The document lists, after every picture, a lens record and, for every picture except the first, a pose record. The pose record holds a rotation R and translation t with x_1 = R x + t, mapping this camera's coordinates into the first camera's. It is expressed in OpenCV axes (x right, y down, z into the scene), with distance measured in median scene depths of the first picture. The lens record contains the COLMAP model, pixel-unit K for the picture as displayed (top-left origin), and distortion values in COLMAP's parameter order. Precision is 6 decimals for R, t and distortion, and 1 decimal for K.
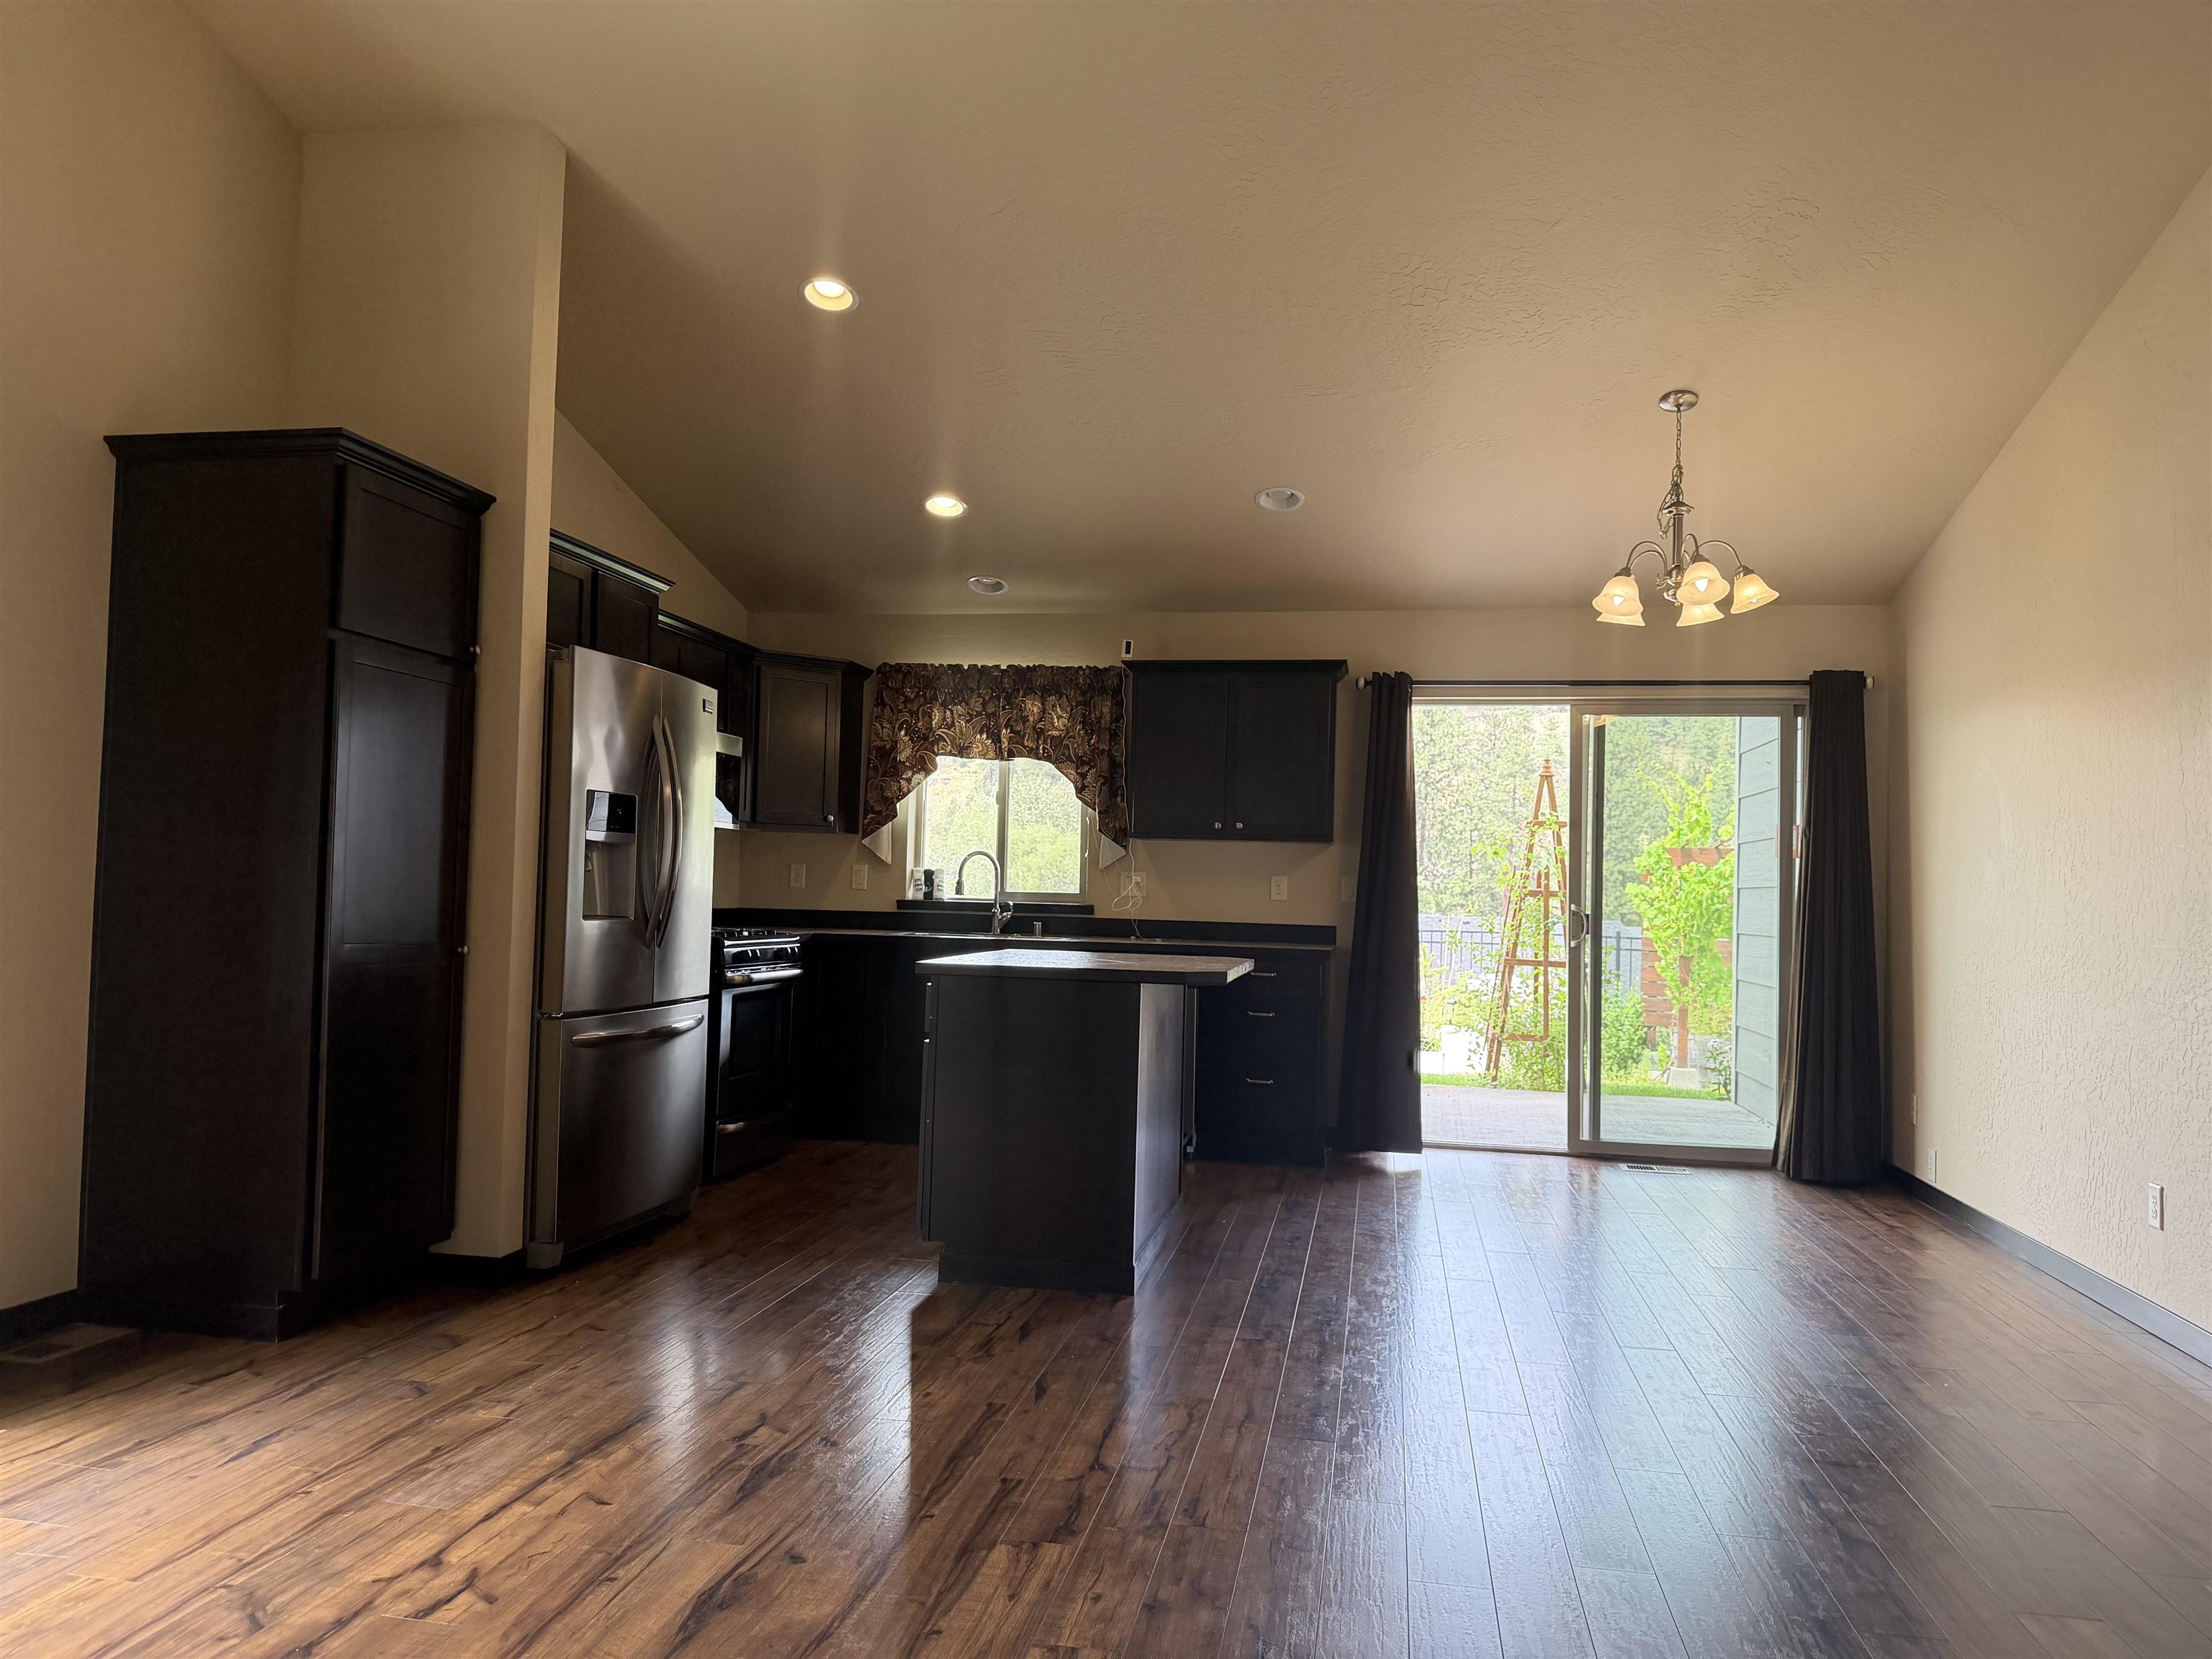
lens RADIAL K [[1540.2, 0, 1072.6], [0, 1540.2, 837.7], [0, 0, 1]] dist [0.049823, -0.052254]
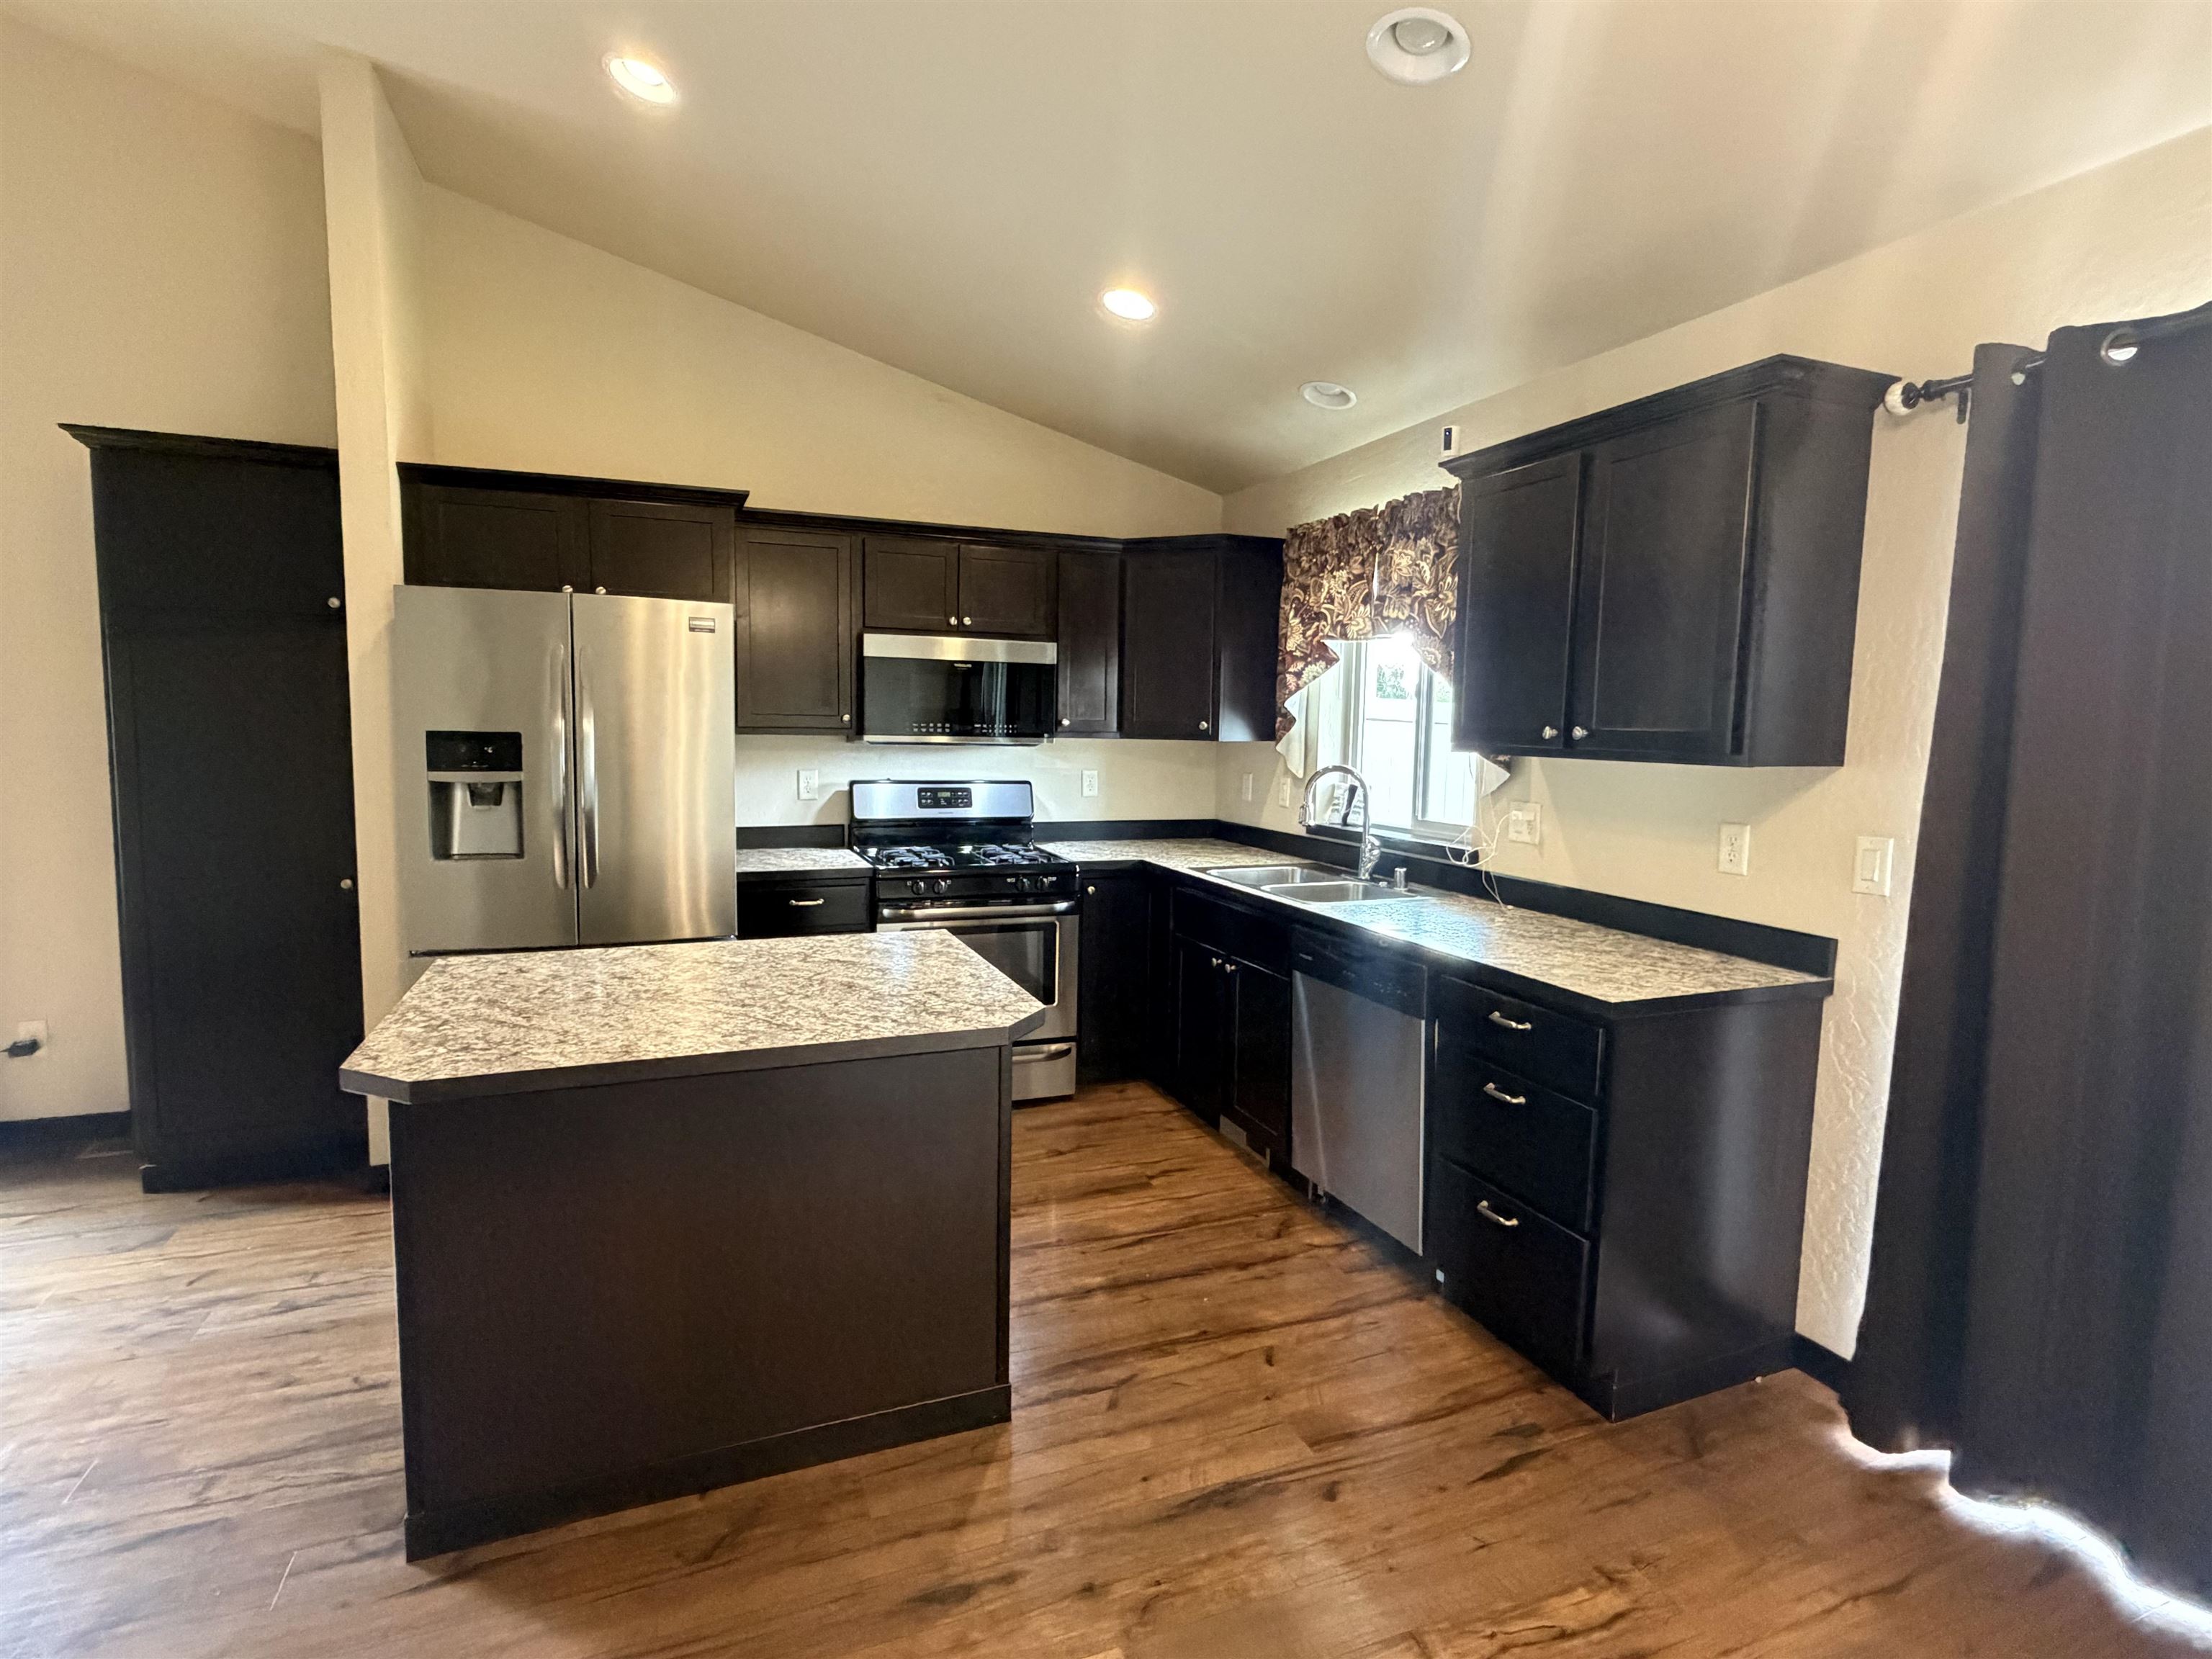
lens RADIAL K [[1105.0, 0, 1100.9], [0, 1105.0, 824.8], [0, 0, 1]] dist [0.005059, -0.000210]
pose [[0.545353, 0.060192, -0.836042, 0.323972], [0.024628, 0.995837, 0.087761, -0.012614], [0.837844, -0.068450, 0.541601, 0.610285]]
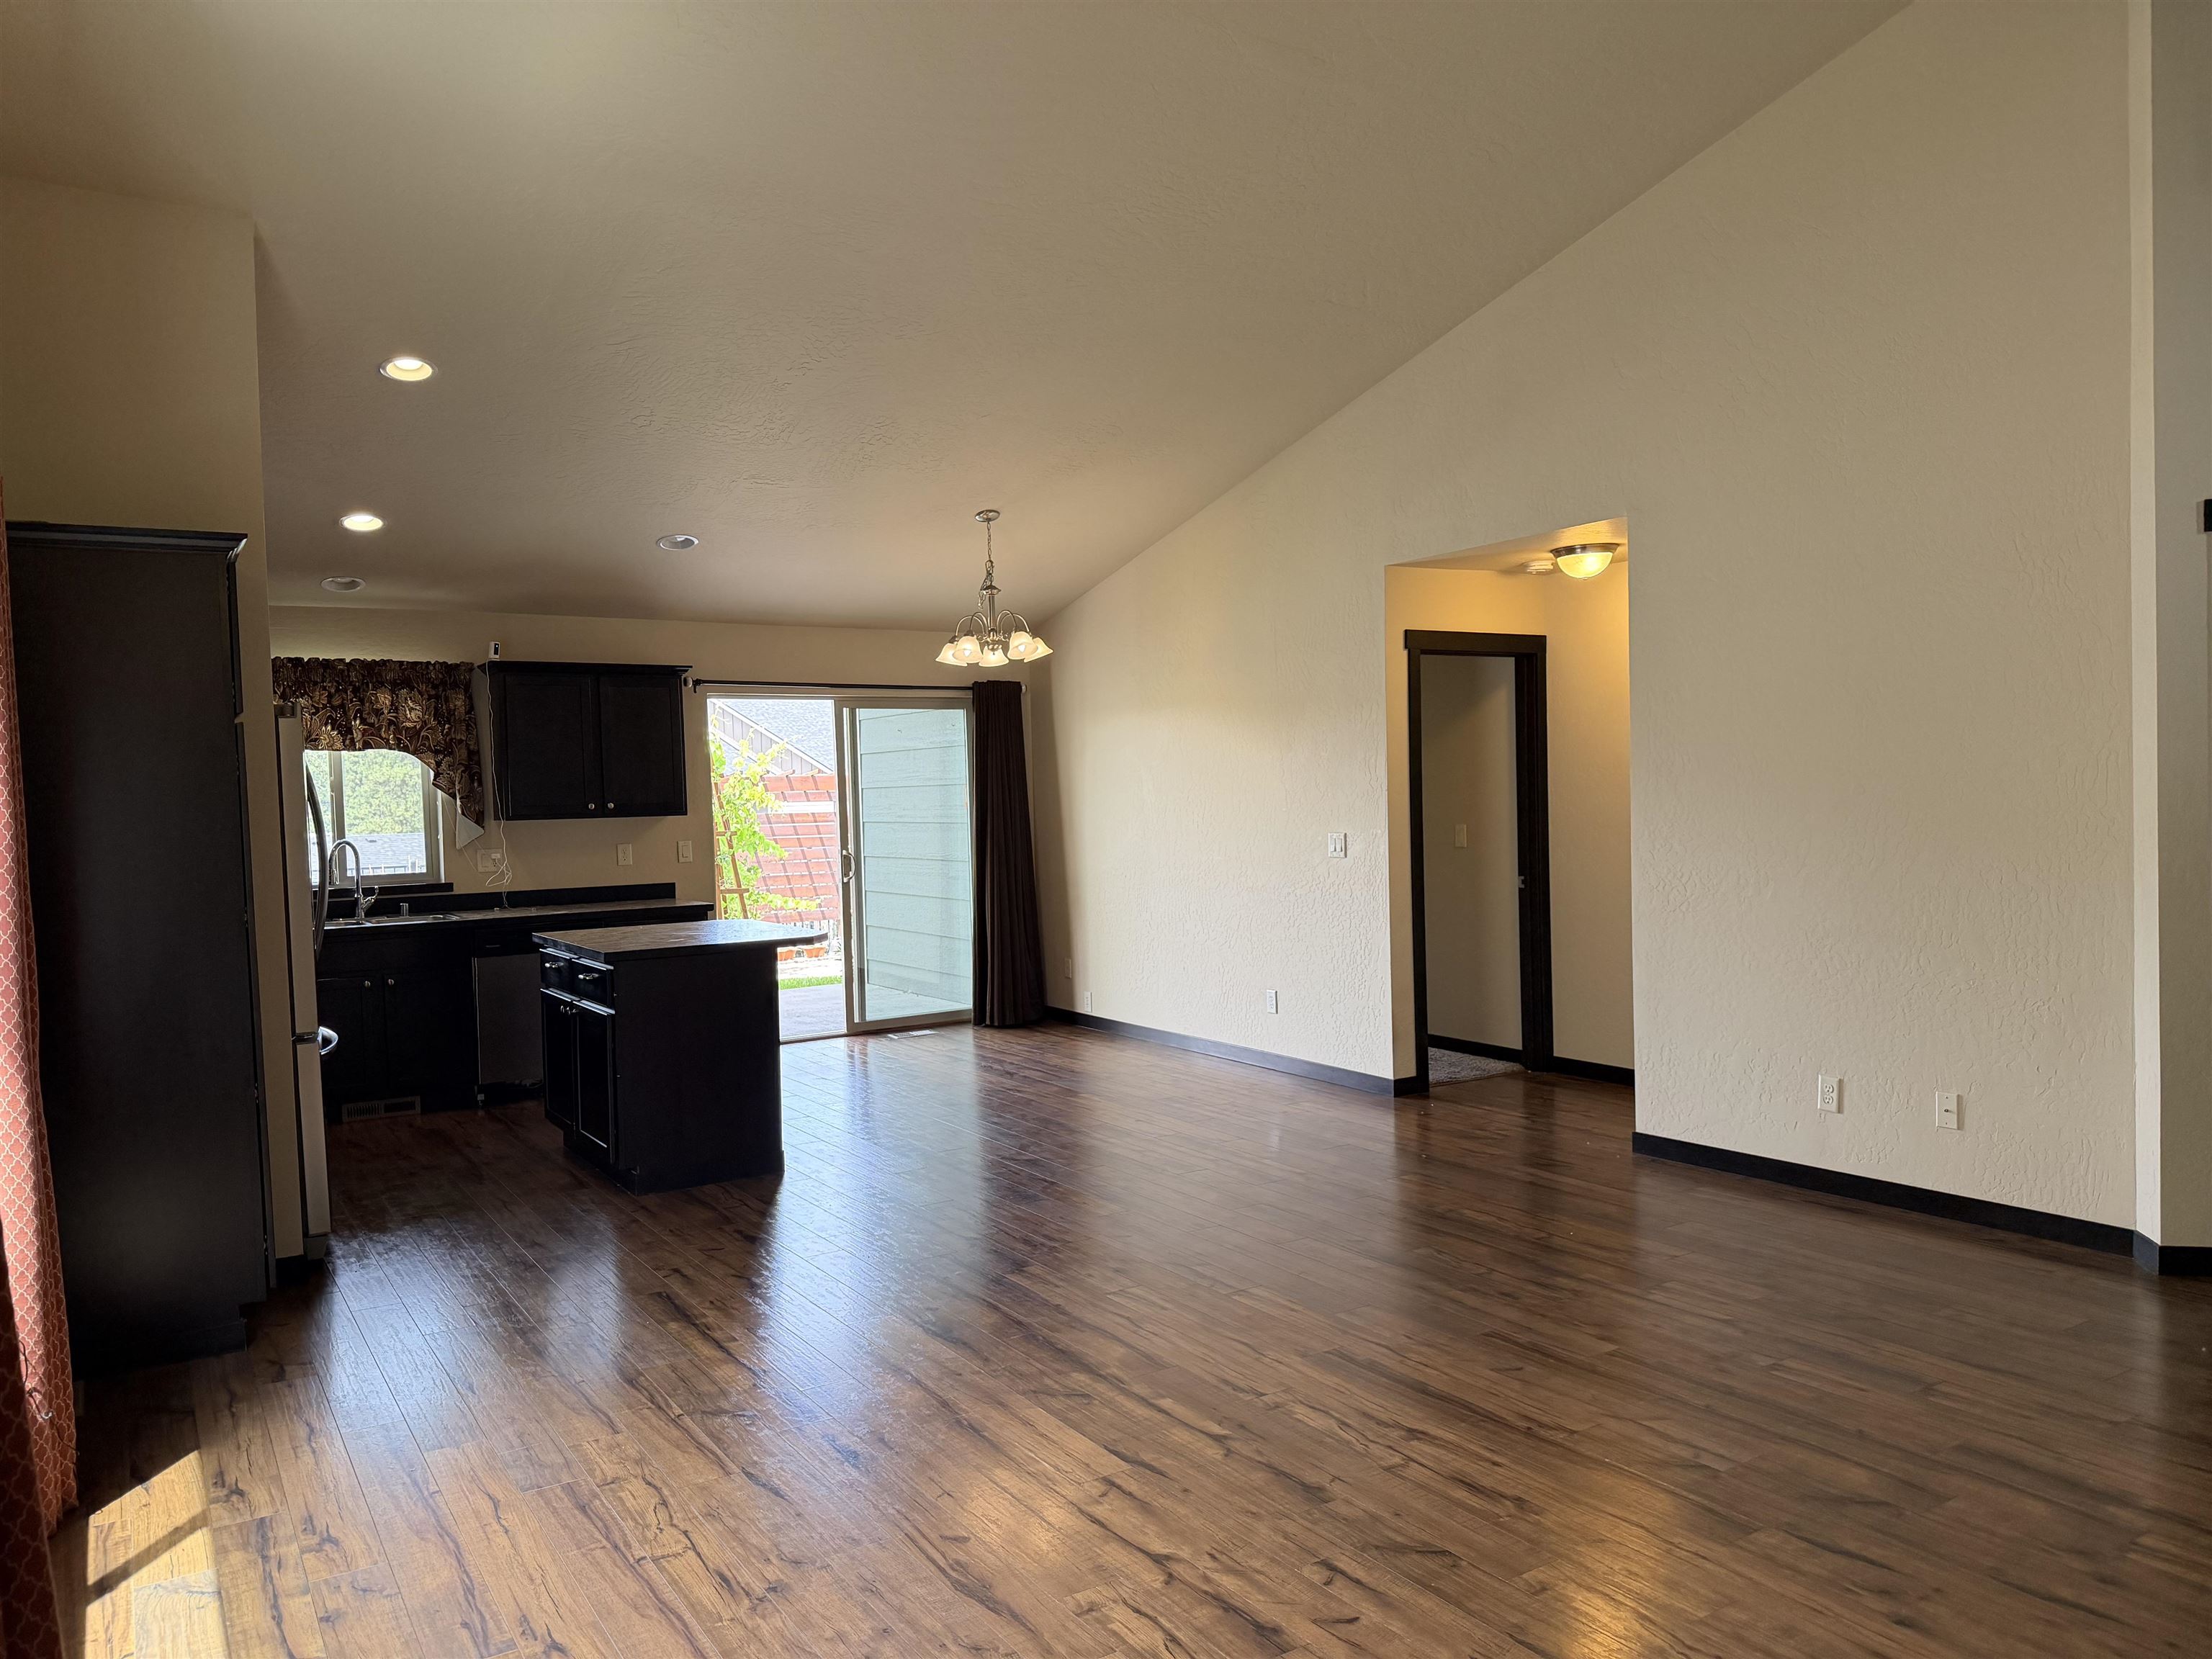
lens RADIAL K [[1540.2, 0, 1115.5], [0, 1540.2, 833.4], [0, 0, 1]] dist [0.049823, -0.052254]
pose [[0.716690, -0.065851, 0.694276, -0.412533], [0.022902, 0.997217, 0.070942, -0.057993], [-0.697016, -0.034943, 0.716204, -0.112974]]
